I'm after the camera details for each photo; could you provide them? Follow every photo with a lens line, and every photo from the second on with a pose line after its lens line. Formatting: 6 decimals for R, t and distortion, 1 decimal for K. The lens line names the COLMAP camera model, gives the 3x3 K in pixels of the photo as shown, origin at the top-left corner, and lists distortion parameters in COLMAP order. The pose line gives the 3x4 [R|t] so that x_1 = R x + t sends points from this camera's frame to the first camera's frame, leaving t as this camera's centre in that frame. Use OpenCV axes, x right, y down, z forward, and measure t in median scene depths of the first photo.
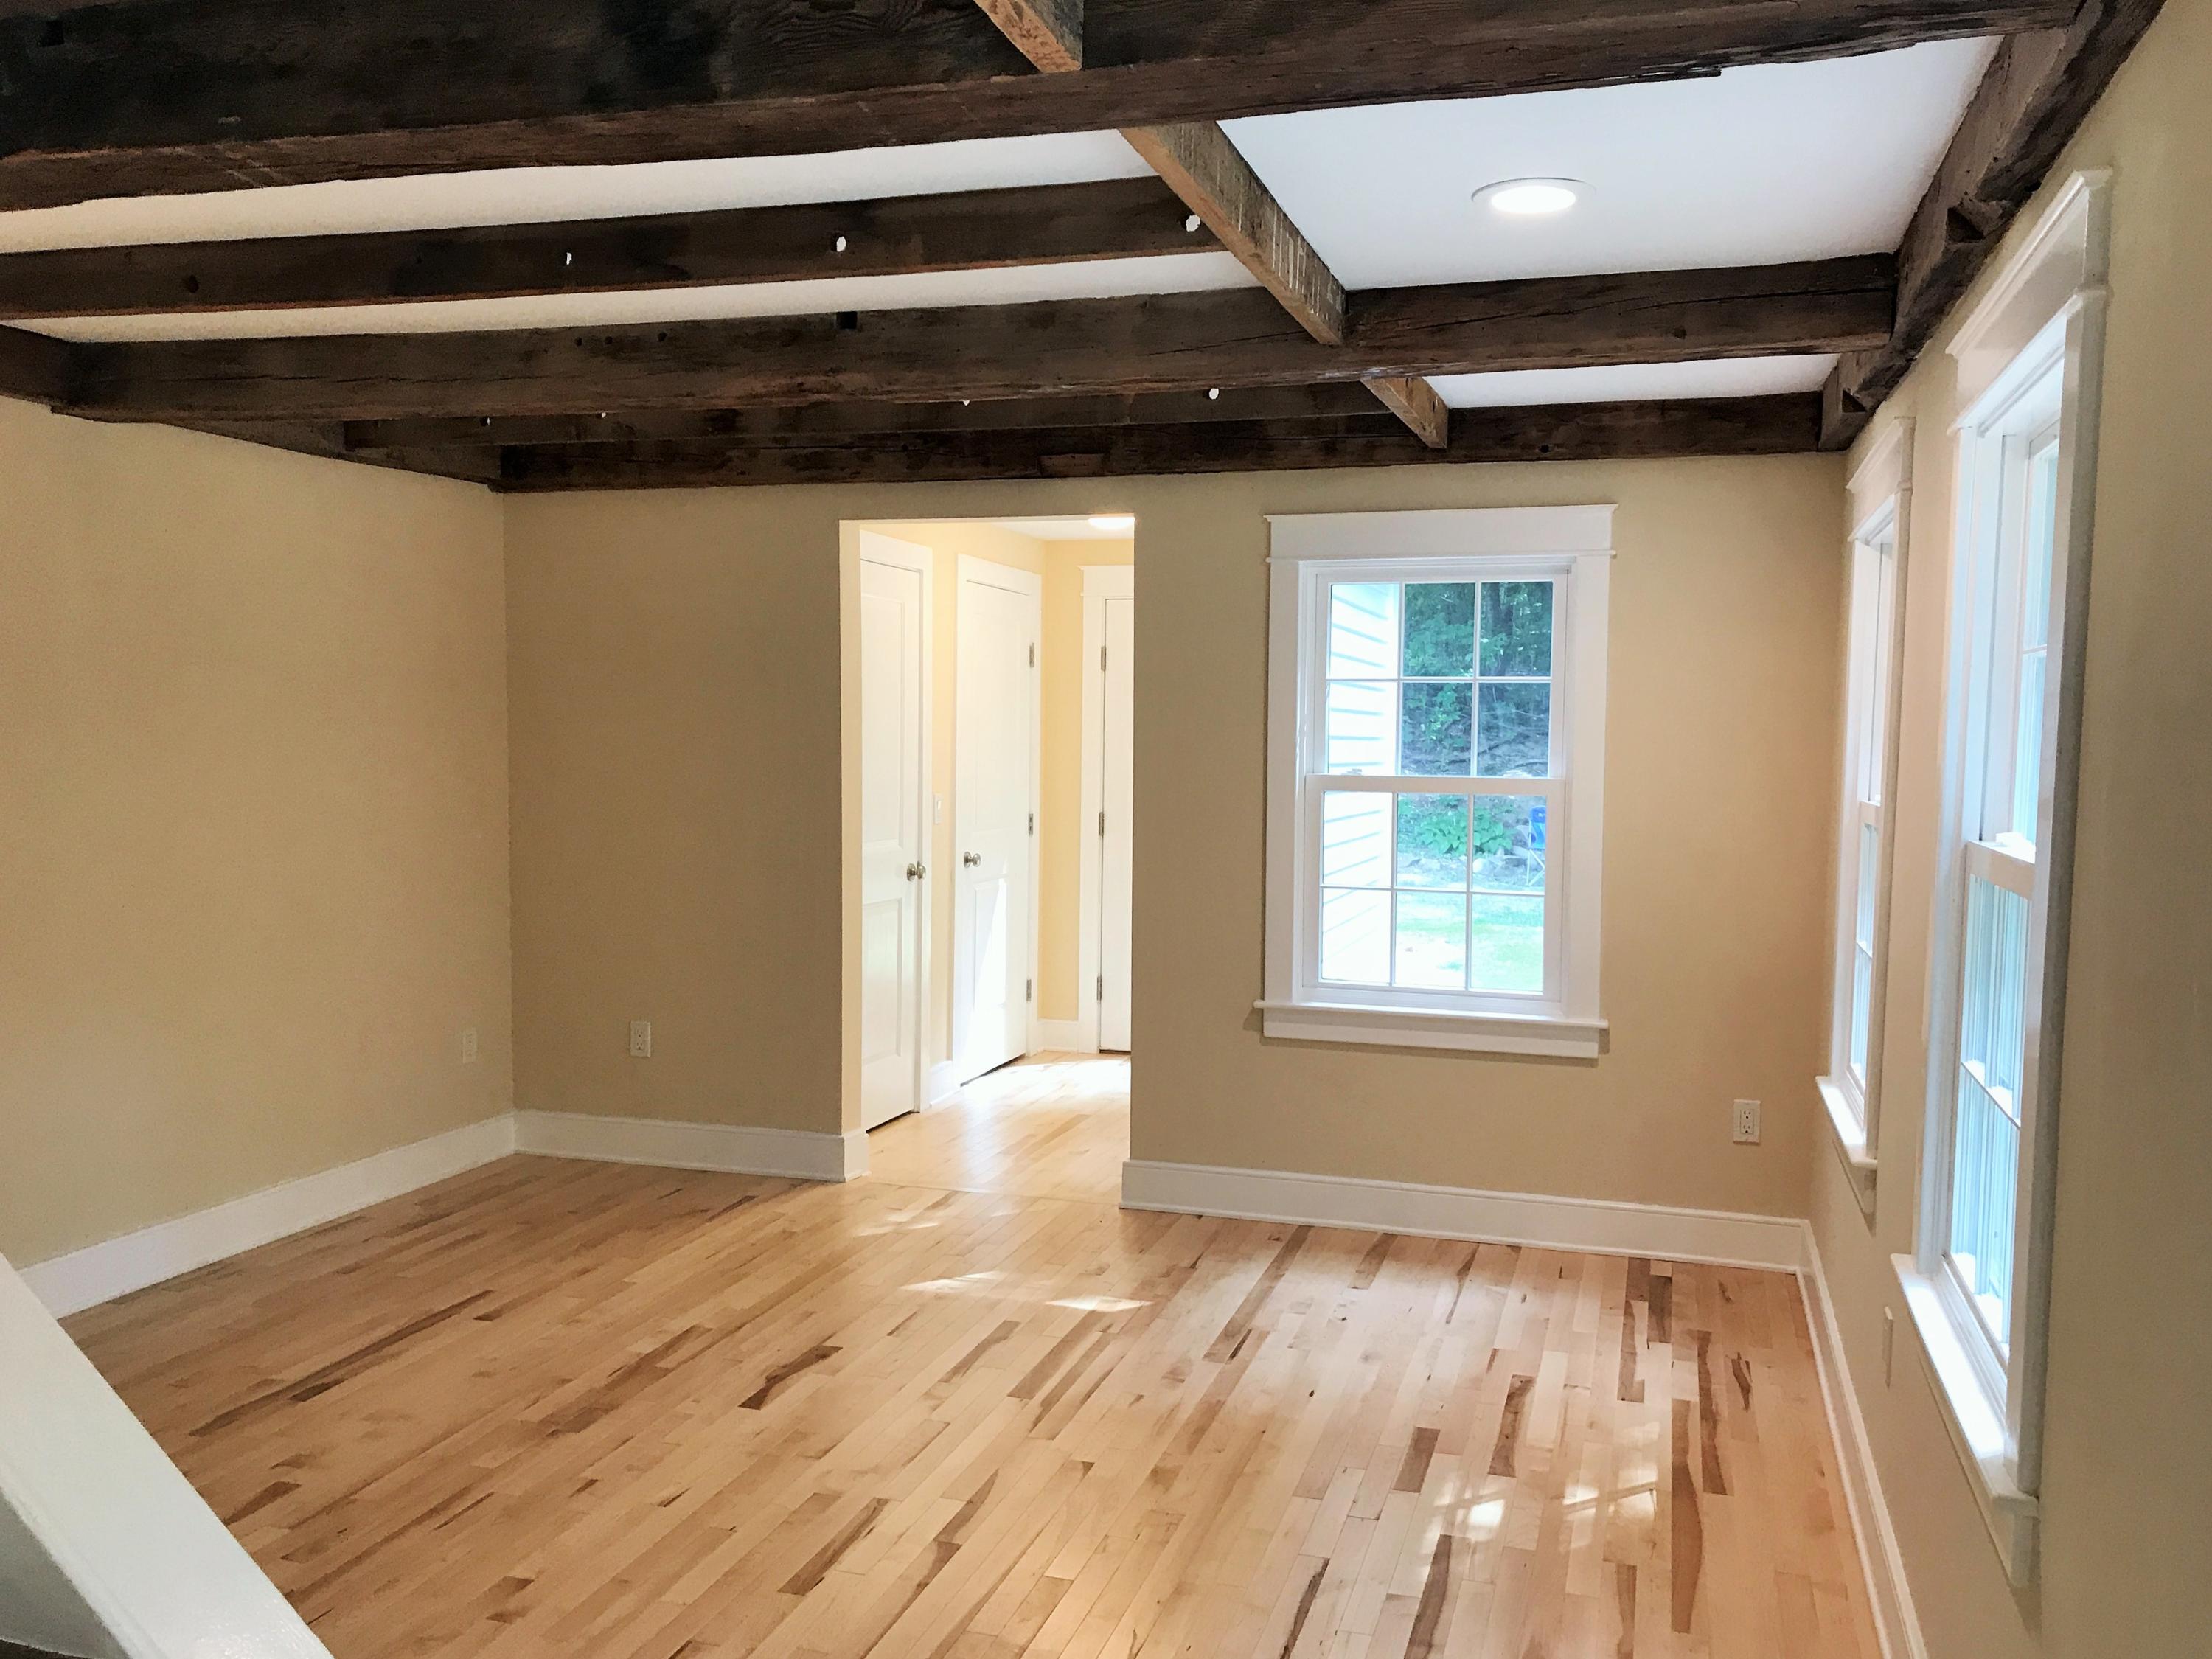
lens RADIAL K [[1835.5, 0, 1119.7], [0, 1835.5, 828.3], [0, 0, 1]] dist [0.034799, -0.030385]
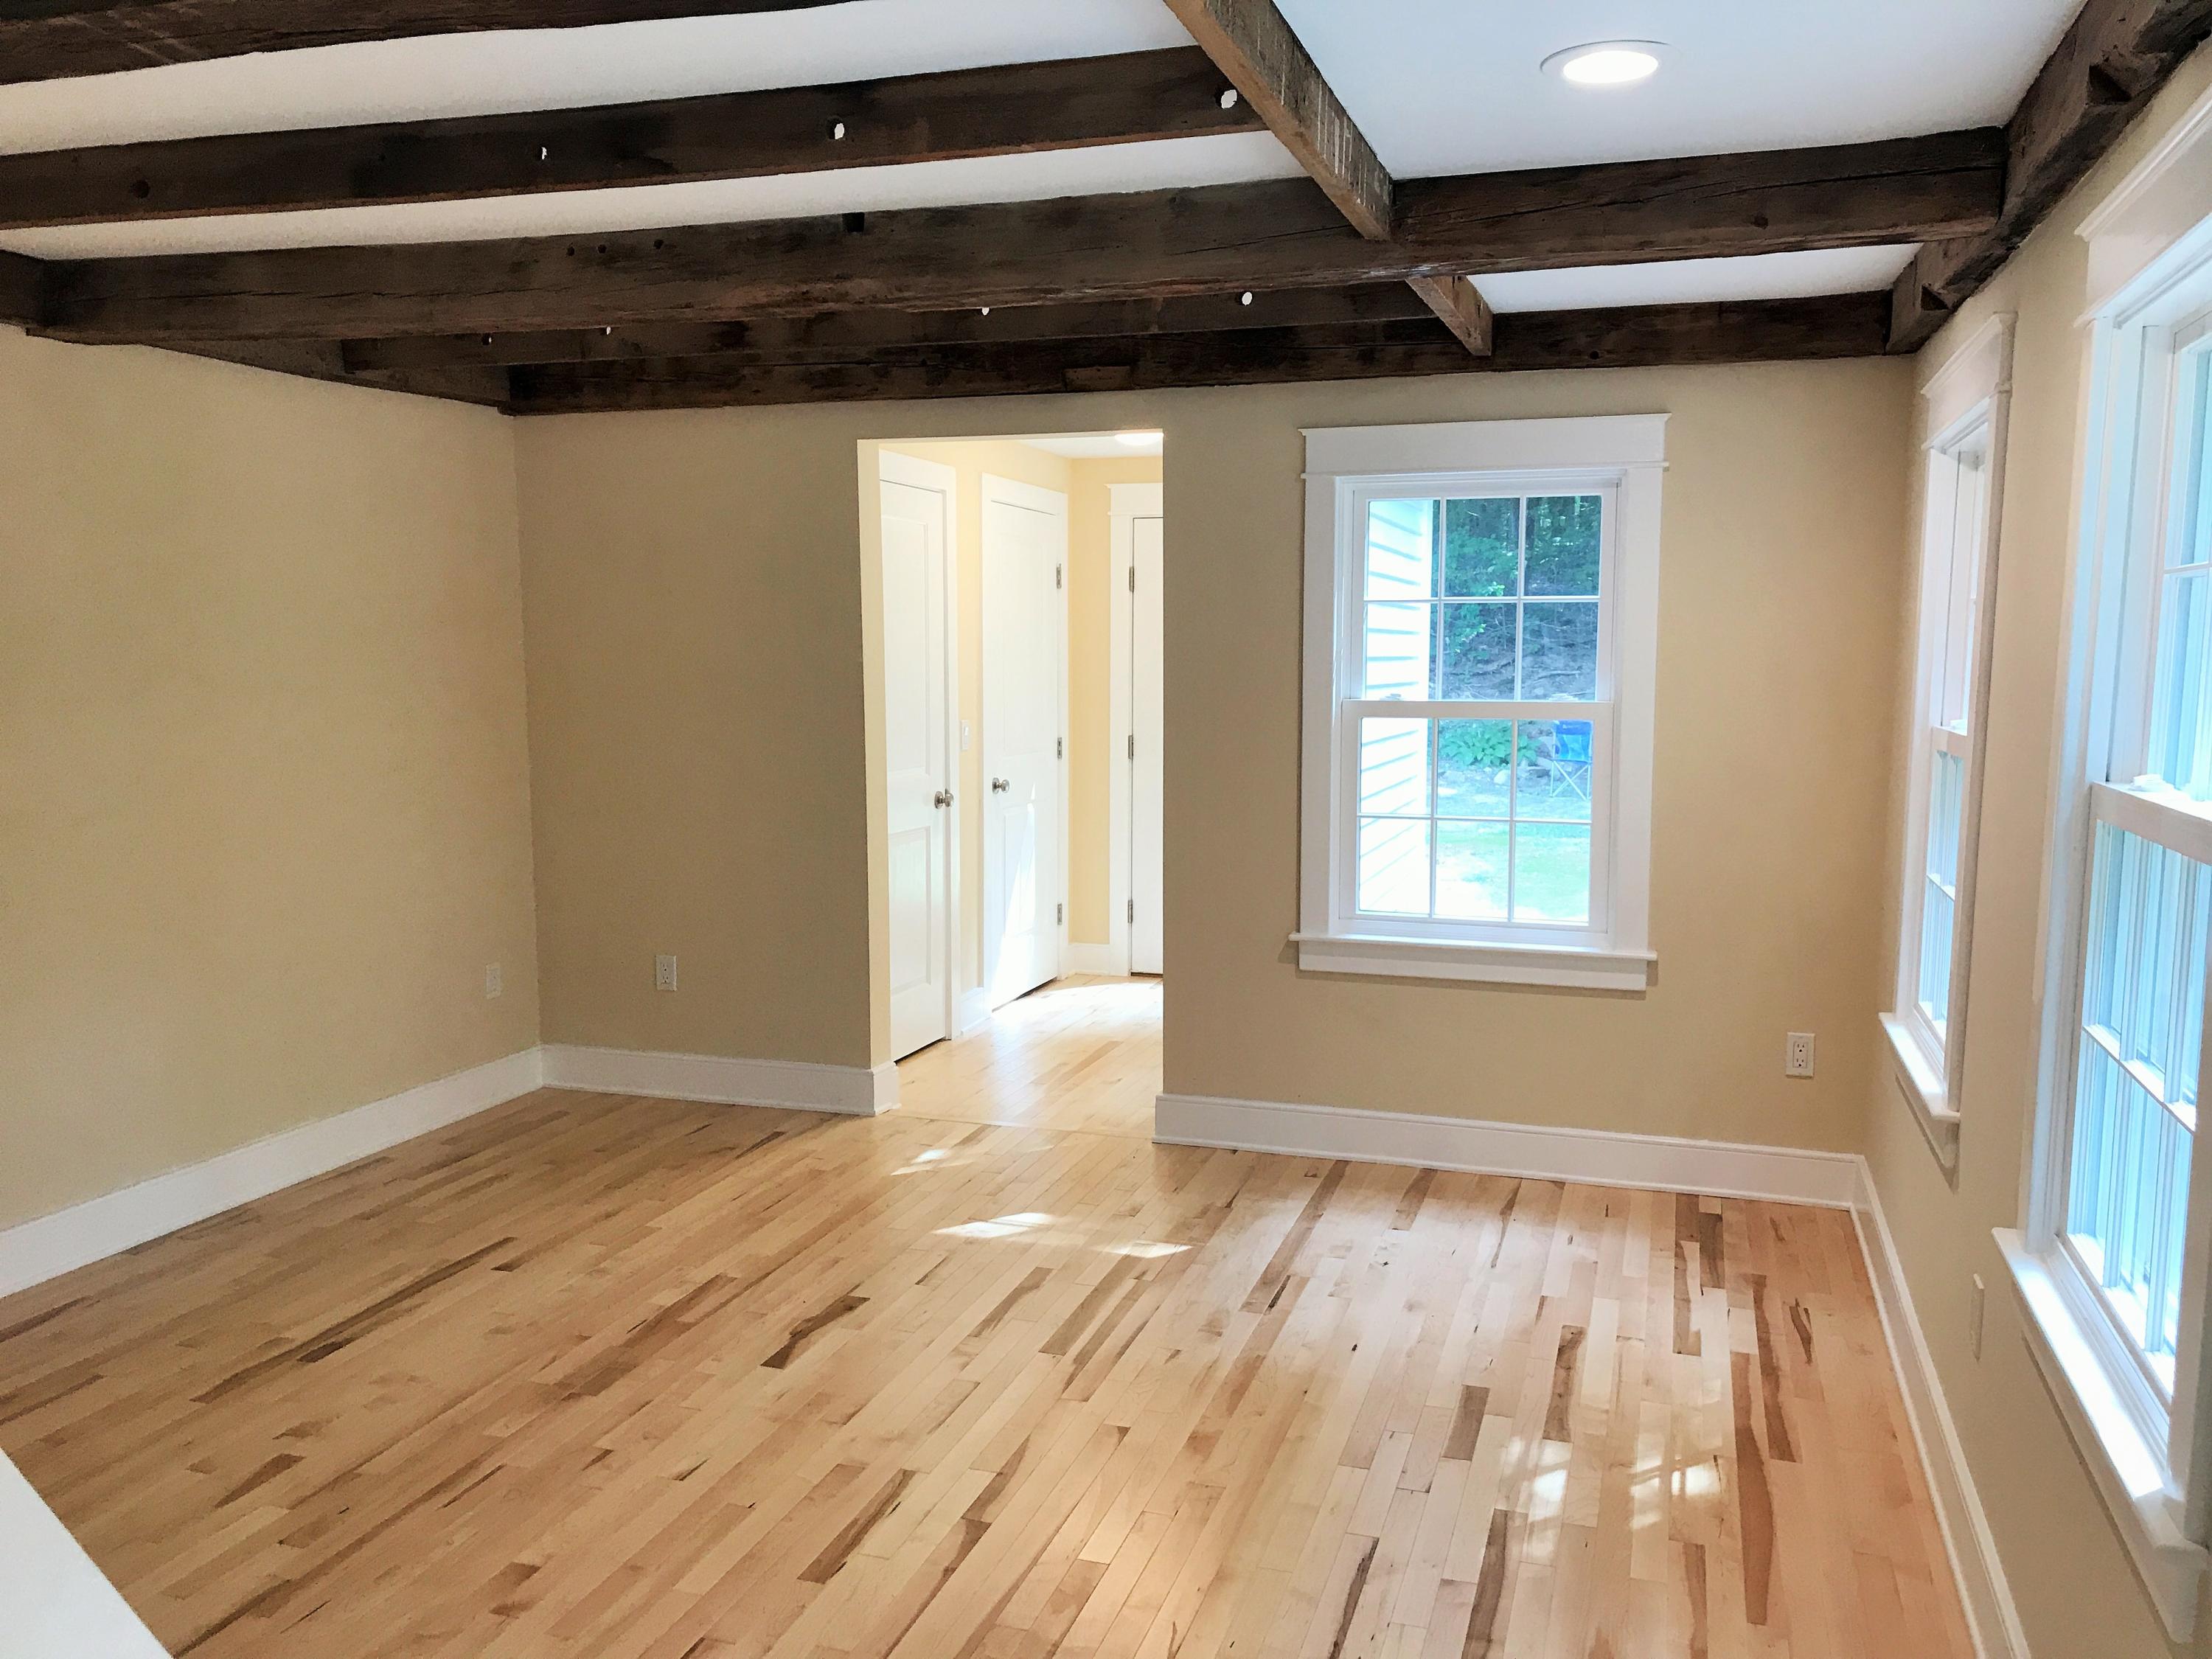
lens RADIAL K [[1835.5, 0, 1115.4], [0, 1835.5, 825.7], [0, 0, 1]] dist [0.034799, -0.030385]
pose [[0.999793, -0.007724, -0.018838, -0.000575], [0.008514, 0.999073, 0.042194, -0.006723], [0.018494, -0.042346, 0.998932, 0.041896]]
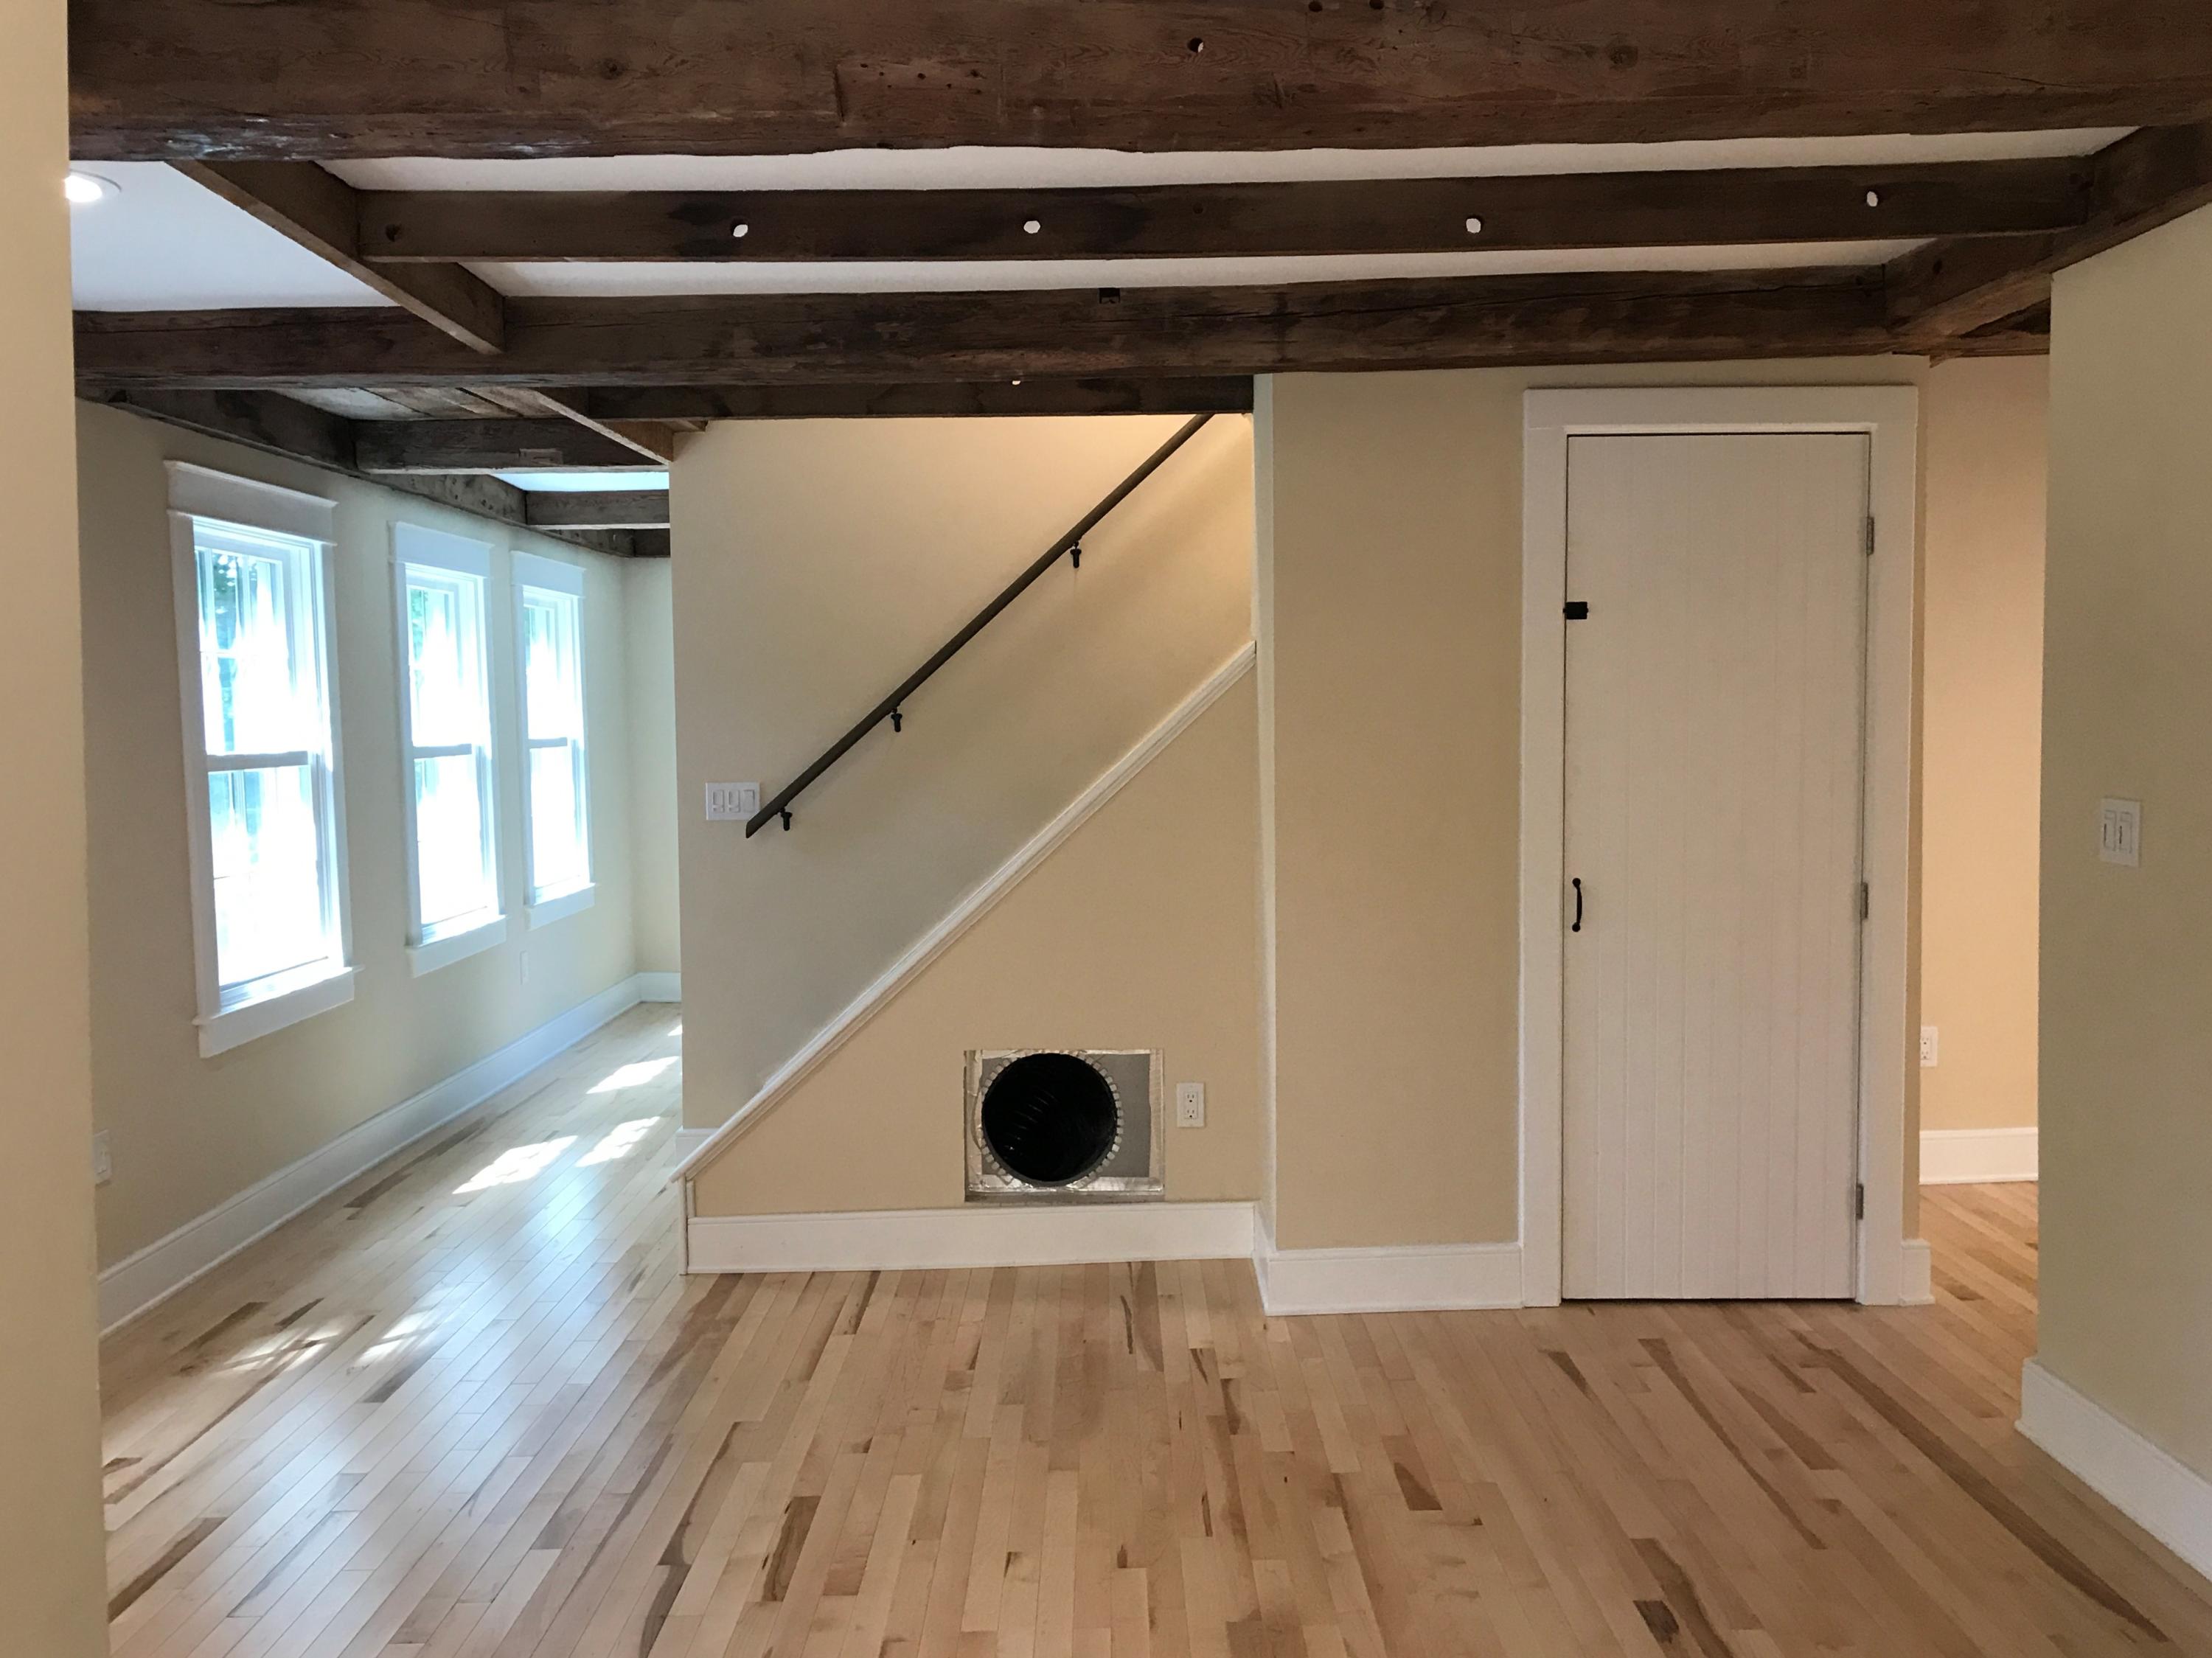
lens RADIAL K [[1835.3, 0, 1108.0], [0, 1835.3, 831.3], [0, 0, 1]] dist [0.034799, -0.030385]
pose [[-0.959015, 0.021952, -0.282503, -0.037222], [-0.012710, 0.992658, 0.120282, -0.072010], [0.283069, 0.118943, -0.951695, 1.464795]]
